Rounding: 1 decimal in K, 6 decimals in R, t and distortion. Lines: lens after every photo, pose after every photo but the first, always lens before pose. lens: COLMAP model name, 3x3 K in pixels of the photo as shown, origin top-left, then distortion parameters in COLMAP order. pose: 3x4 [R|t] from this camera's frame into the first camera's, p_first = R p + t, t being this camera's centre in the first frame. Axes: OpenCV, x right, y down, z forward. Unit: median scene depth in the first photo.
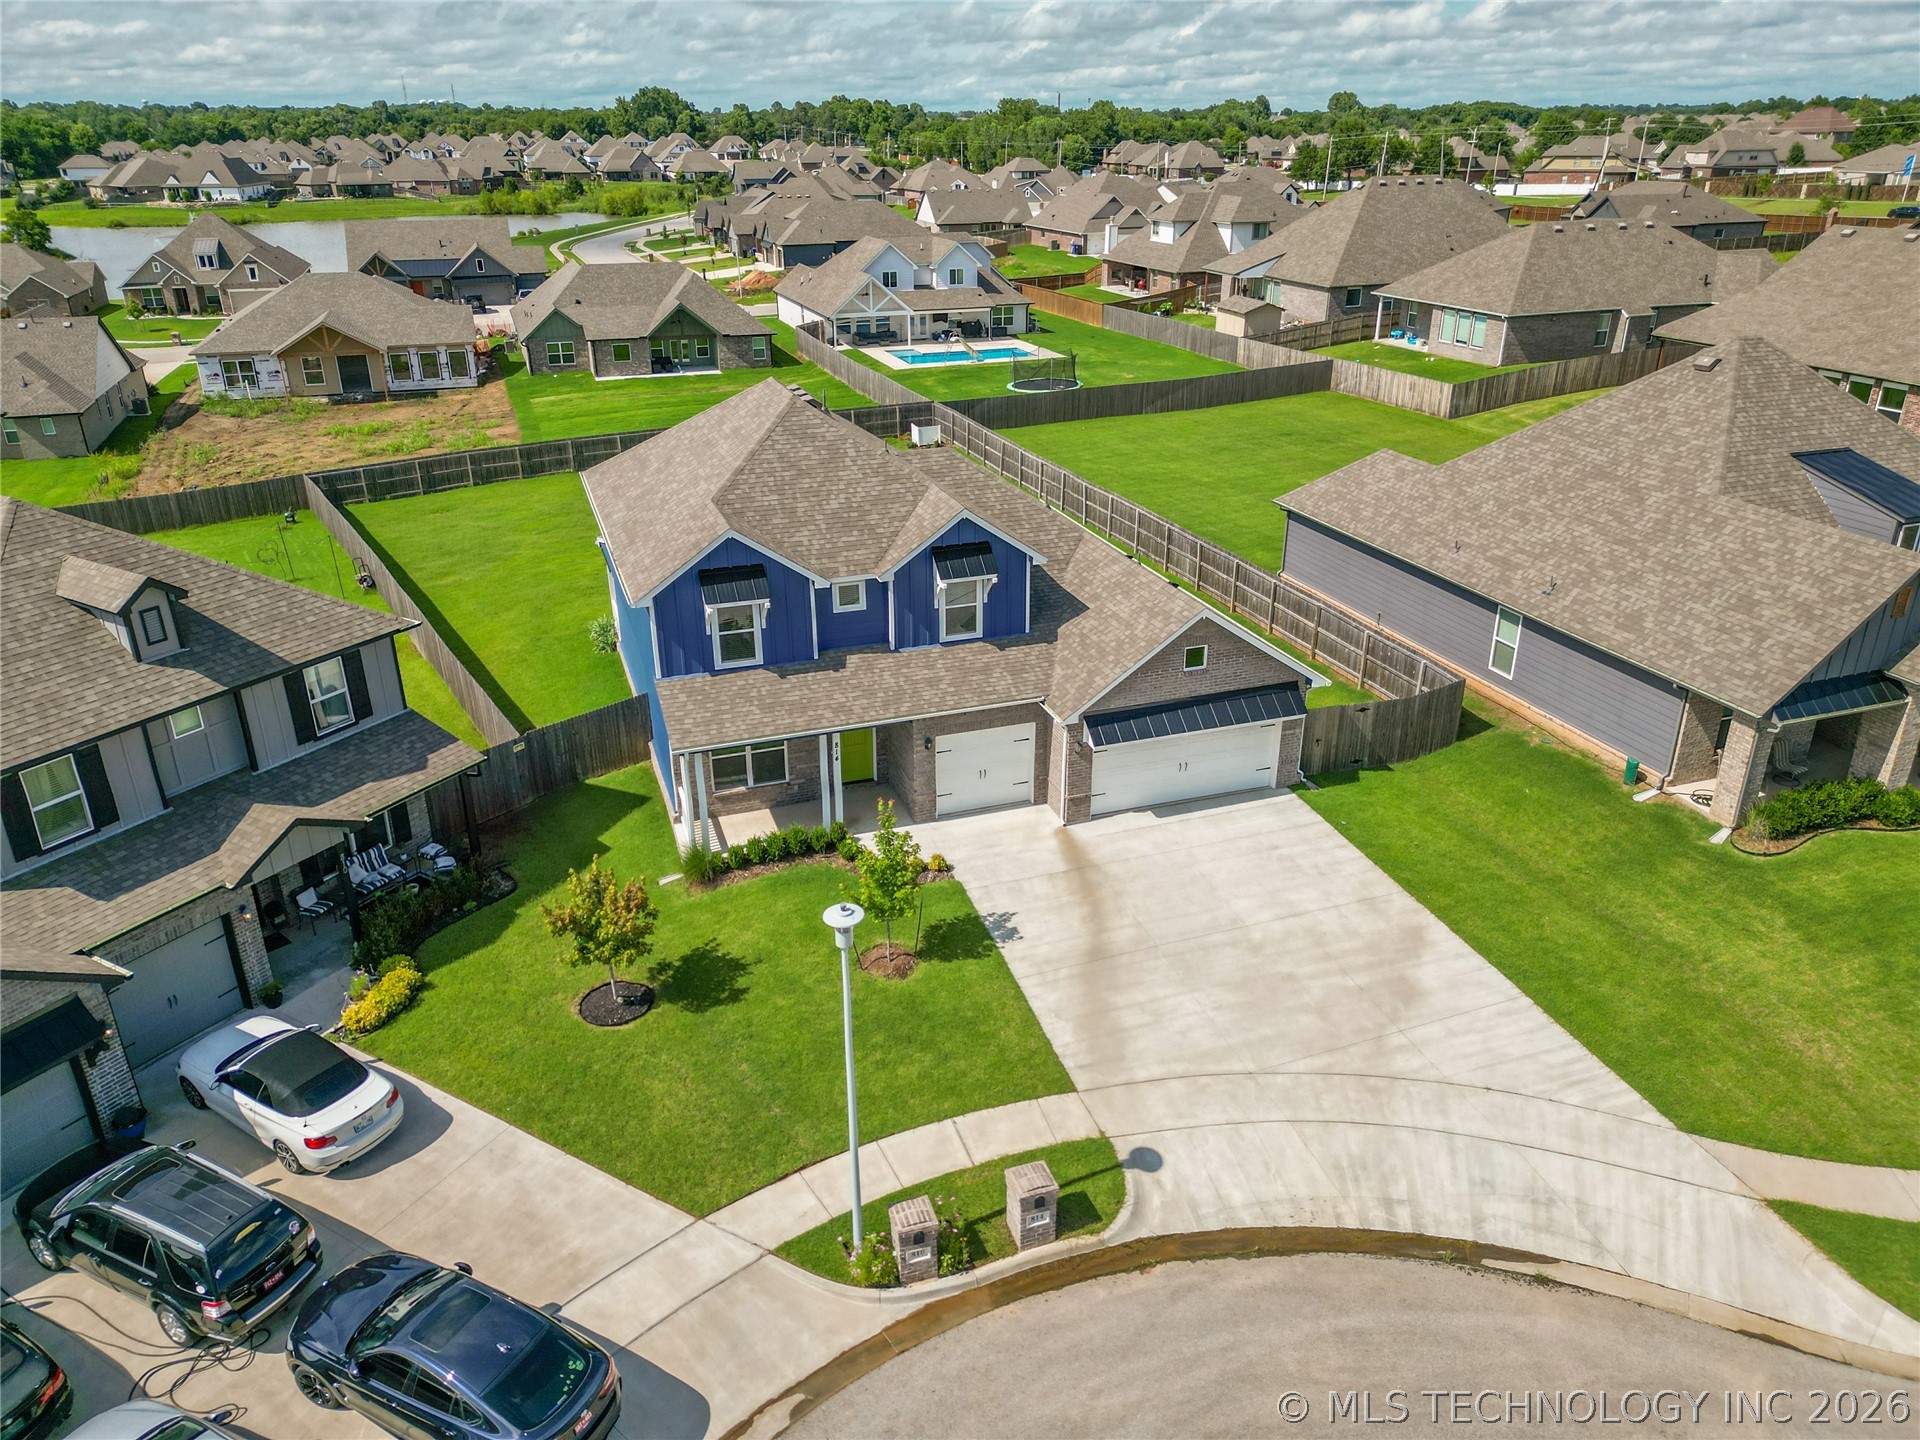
lens RADIAL K [[1350.8, 0, 955.0], [0, 1350.8, 722.4], [0, 0, 1]] dist [0.056670, -0.043310]
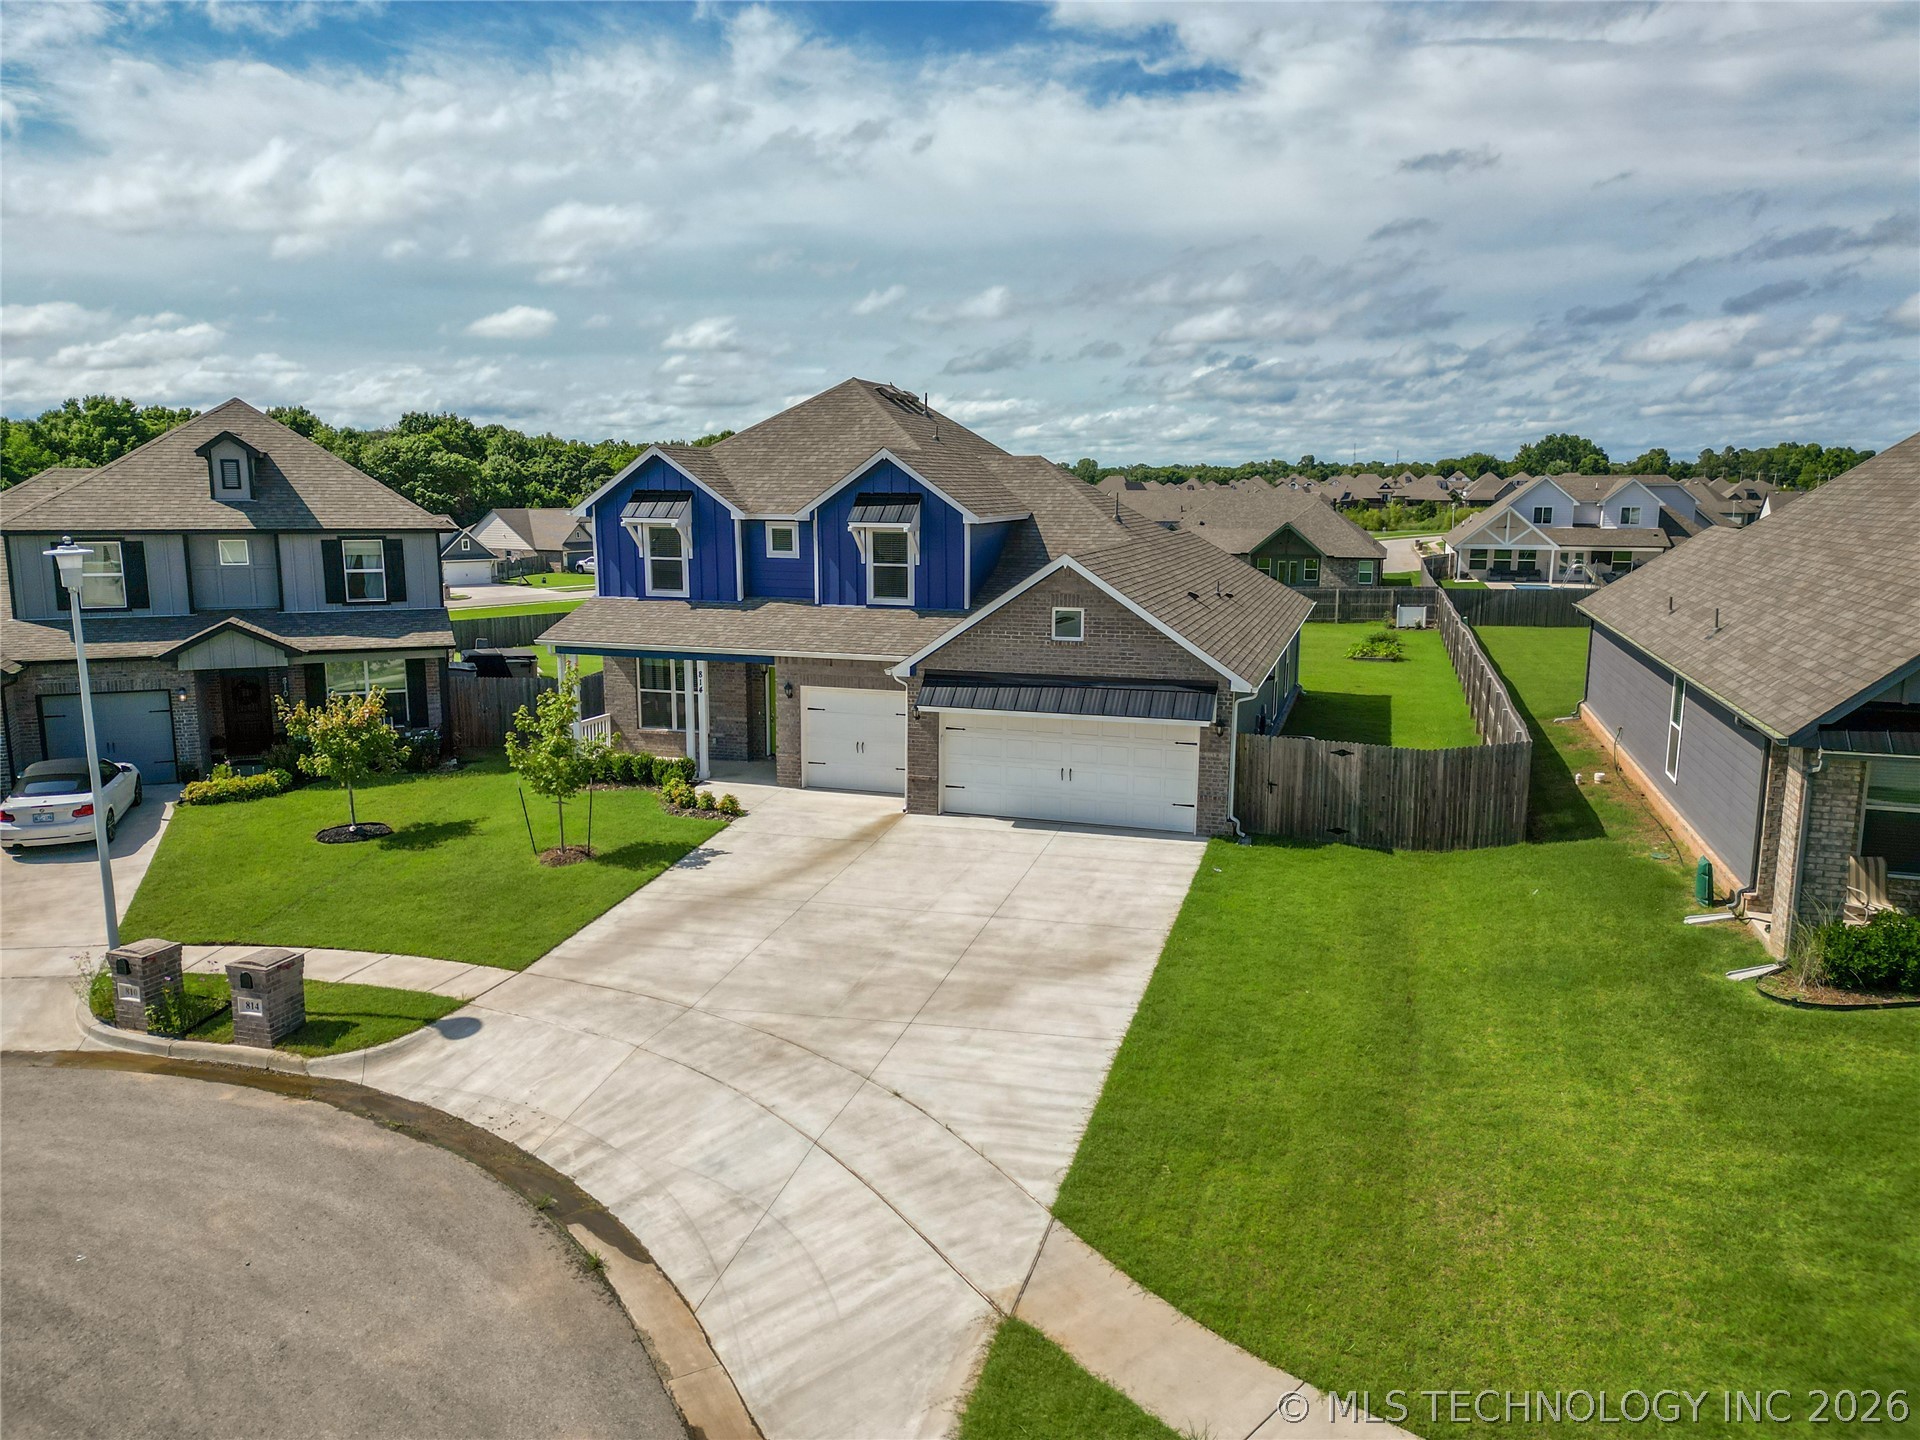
lens RADIAL K [[1350.8, 0, 955.0], [0, 1350.8, 722.4], [0, 0, 1]] dist [0.056670, -0.043310]
pose [[0.800385, 0.112292, -0.588875, 0.627288], [-0.251588, 0.954529, -0.159934, 0.158406], [0.544139, 0.276162, 0.792242, 0.367746]]
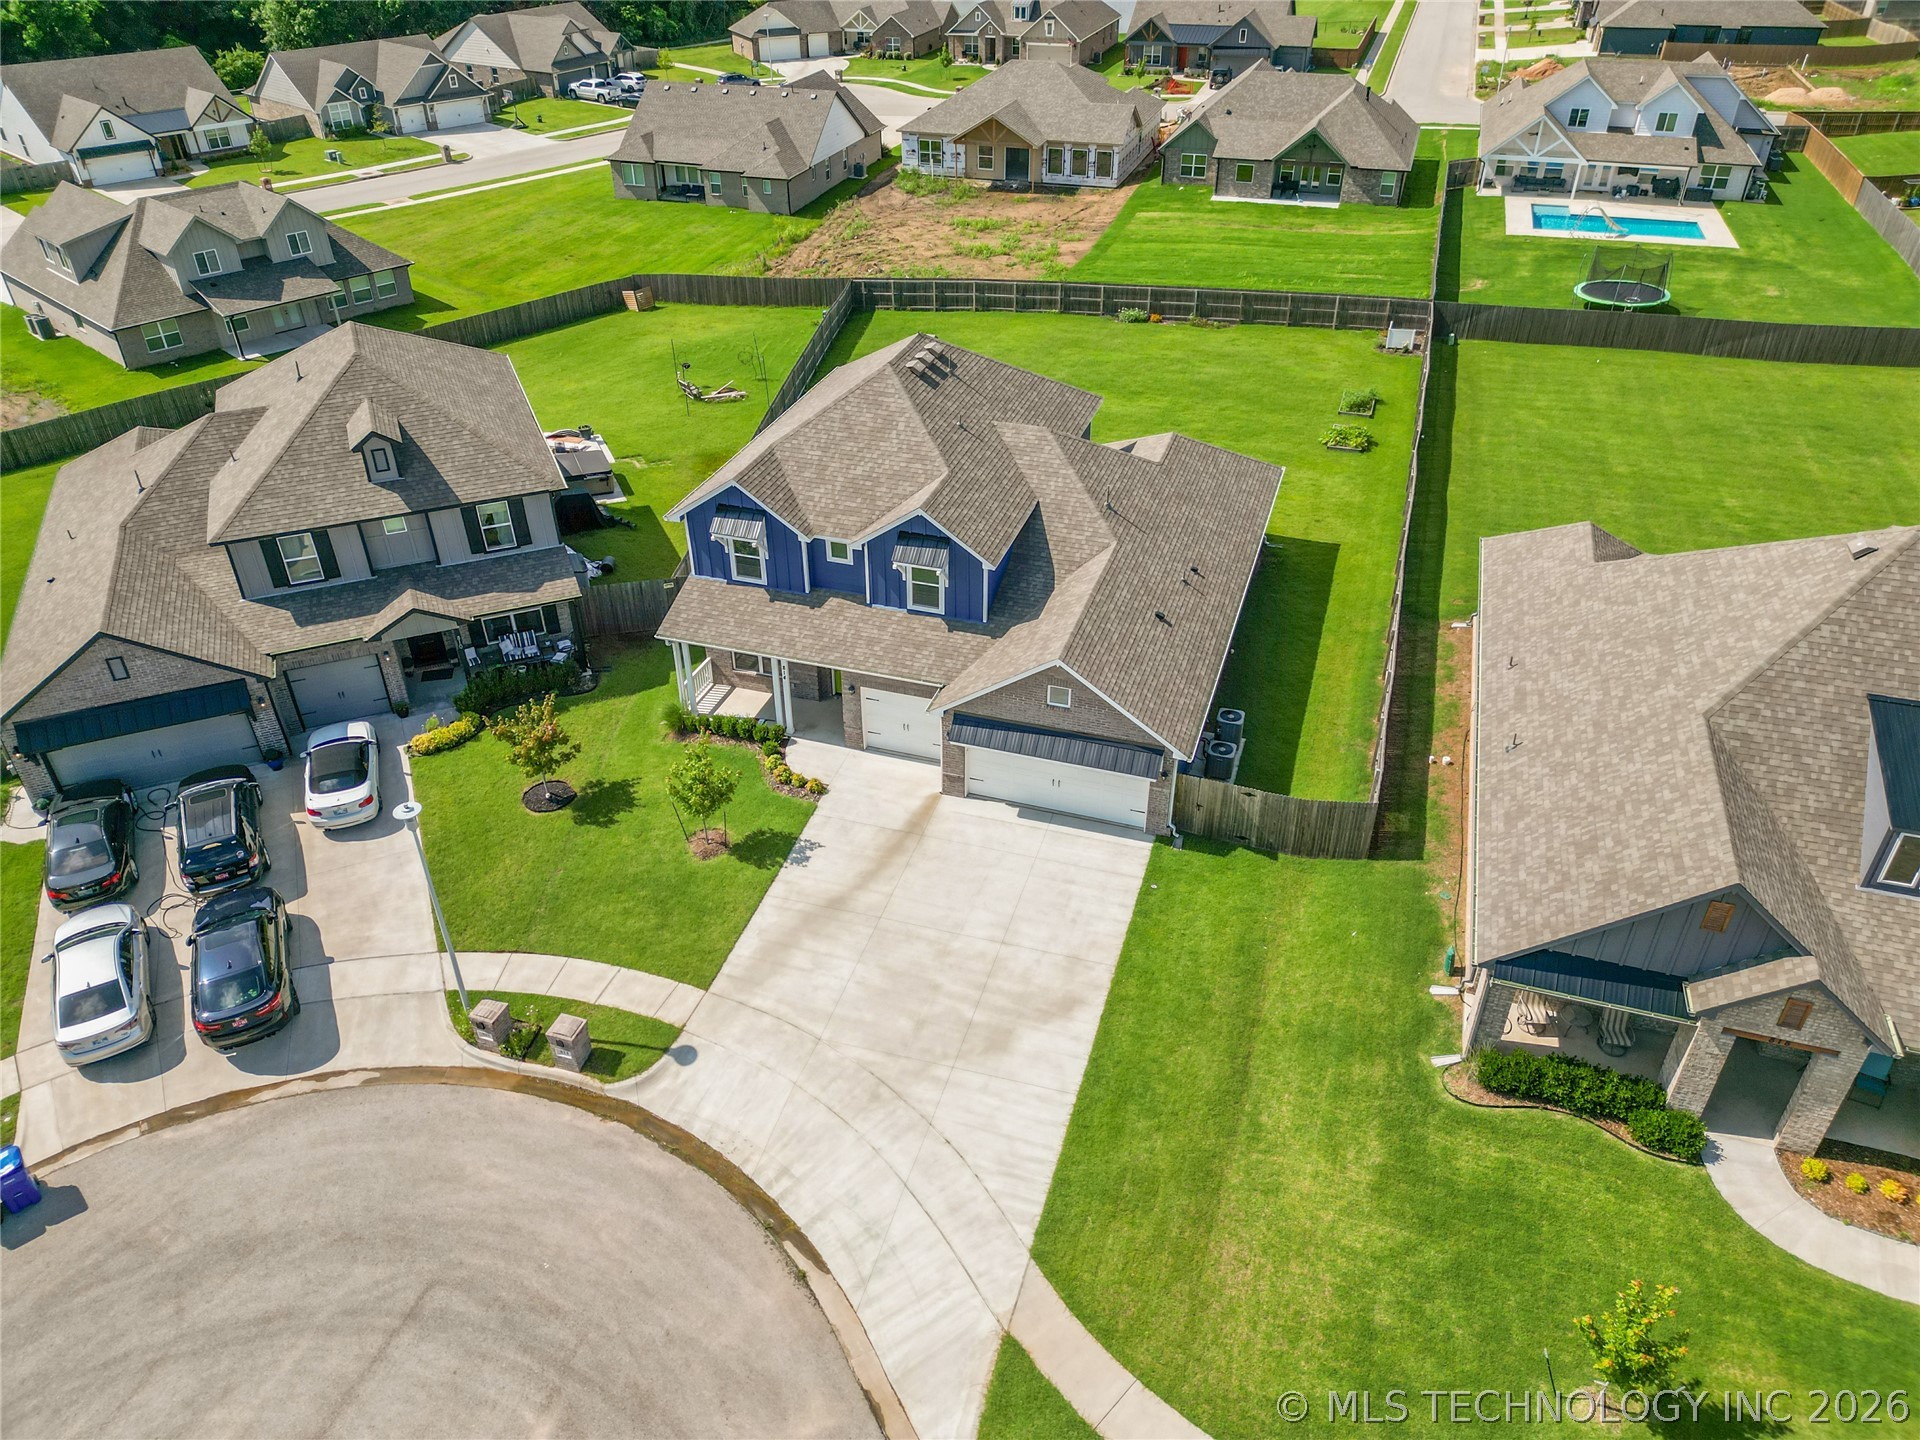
lens RADIAL K [[1355.3, 0, 950.4], [0, 1355.3, 718.6], [0, 0, 1]] dist [0.074864, -0.077642]
pose [[0.794044, 0.341047, -0.503172, 0.695664], [-0.243426, 0.936910, 0.250887, -0.296712], [0.556991, -0.076730, 0.826967, 0.049423]]
